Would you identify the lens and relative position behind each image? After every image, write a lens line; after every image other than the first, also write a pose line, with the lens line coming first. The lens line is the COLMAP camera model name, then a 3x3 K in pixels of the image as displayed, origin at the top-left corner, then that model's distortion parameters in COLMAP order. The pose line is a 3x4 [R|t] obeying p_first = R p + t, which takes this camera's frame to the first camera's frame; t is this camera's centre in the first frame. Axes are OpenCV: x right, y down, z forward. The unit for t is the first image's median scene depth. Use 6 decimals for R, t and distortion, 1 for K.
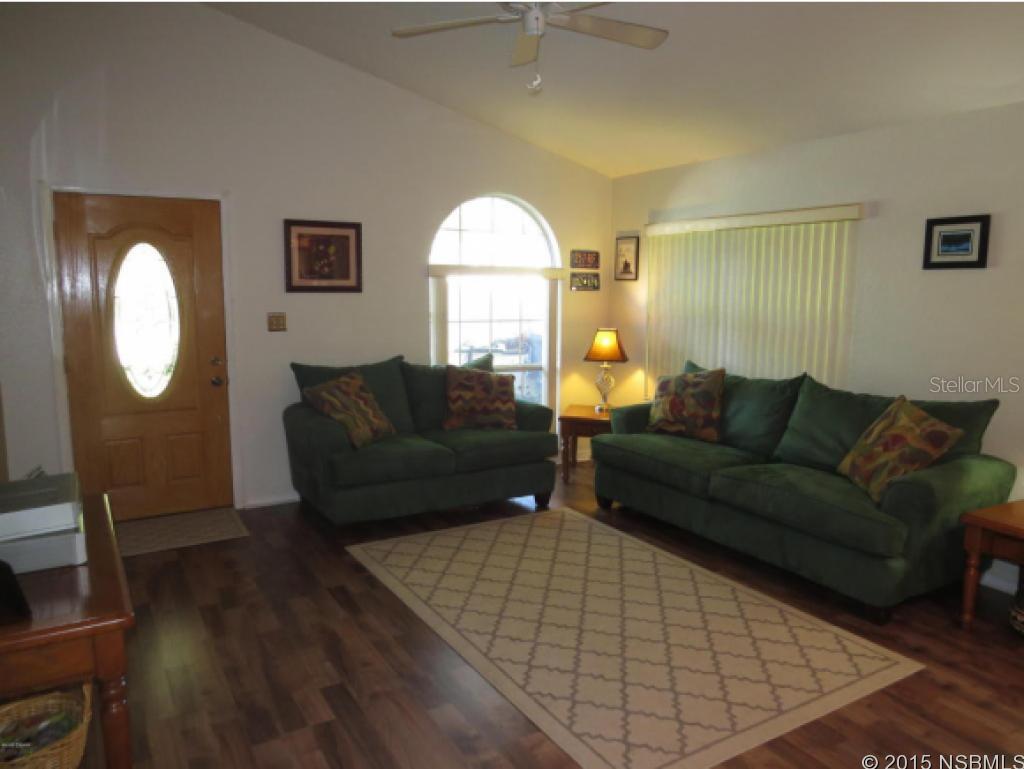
lens RADIAL K [[730.8, 0, 512.0], [0, 730.8, 384.5], [0, 0, 1]] dist [-0.009116, 0.002797]
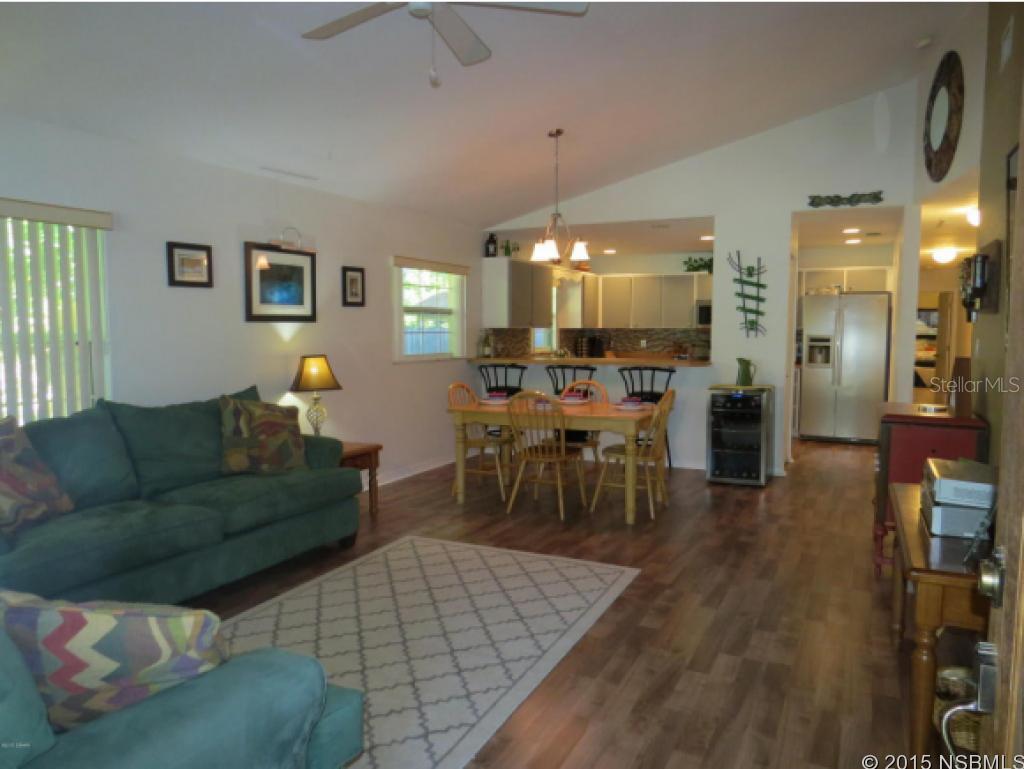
lens RADIAL K [[732.2, 0, 510.8], [0, 732.2, 379.3], [0, 0, 1]] dist [-0.004337, -0.002050]
pose [[-0.540425, -0.068529, 0.838597, -0.529233], [0.111626, 0.982028, 0.152186, -0.104550], [-0.833955, 0.175854, -0.523063, 0.941978]]
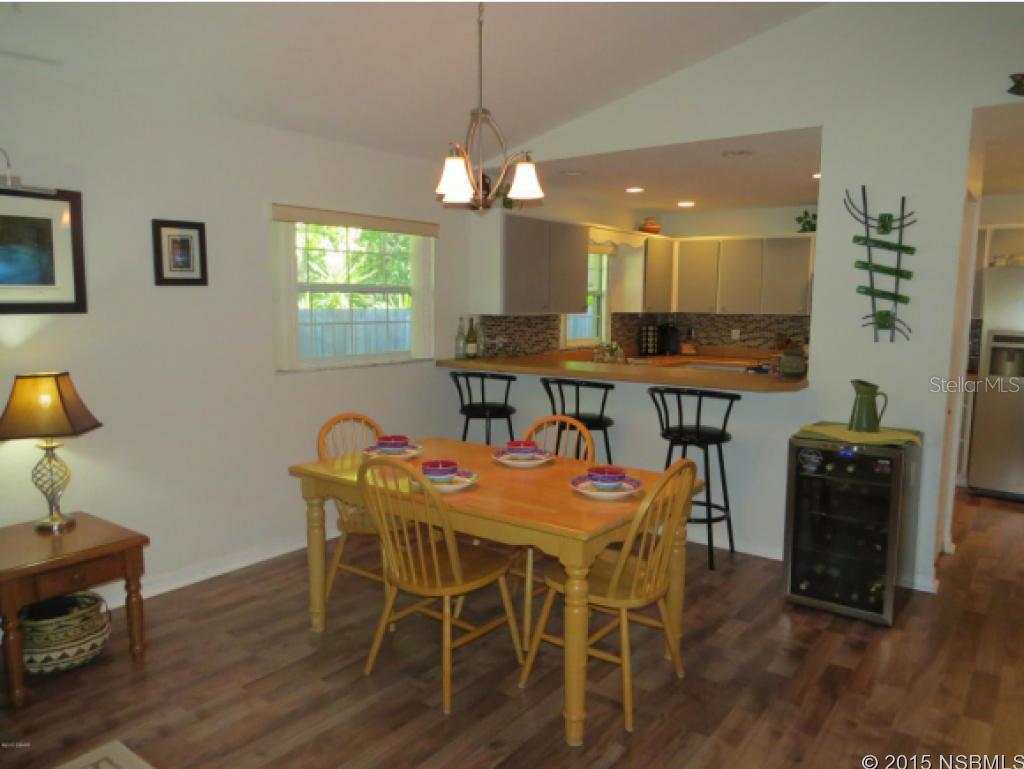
lens RADIAL K [[730.8, 0, 512.0], [0, 730.8, 384.5], [0, 0, 1]] dist [-0.009116, 0.002797]
pose [[-0.372746, -0.120020, 0.920139, -0.187311], [0.118309, 0.977361, 0.175410, -0.060197], [-0.920360, 0.174244, -0.350108, 0.475942]]
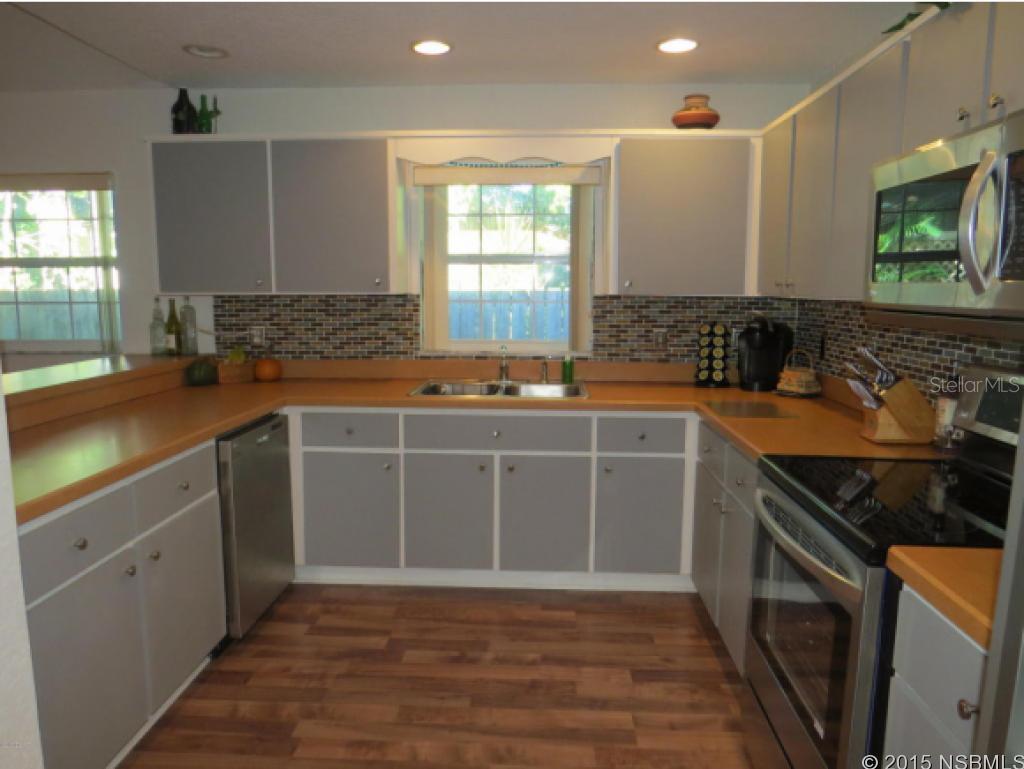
lens RADIAL K [[730.8, 0, 512.0], [0, 730.8, 384.5], [0, 0, 1]] dist [-0.009116, 0.002797]
pose [[0.560988, -0.136423, 0.816505, 0.400734], [0.122115, 0.989175, 0.081372, 0.095939], [-0.818767, 0.054059, 0.571575, -0.586119]]
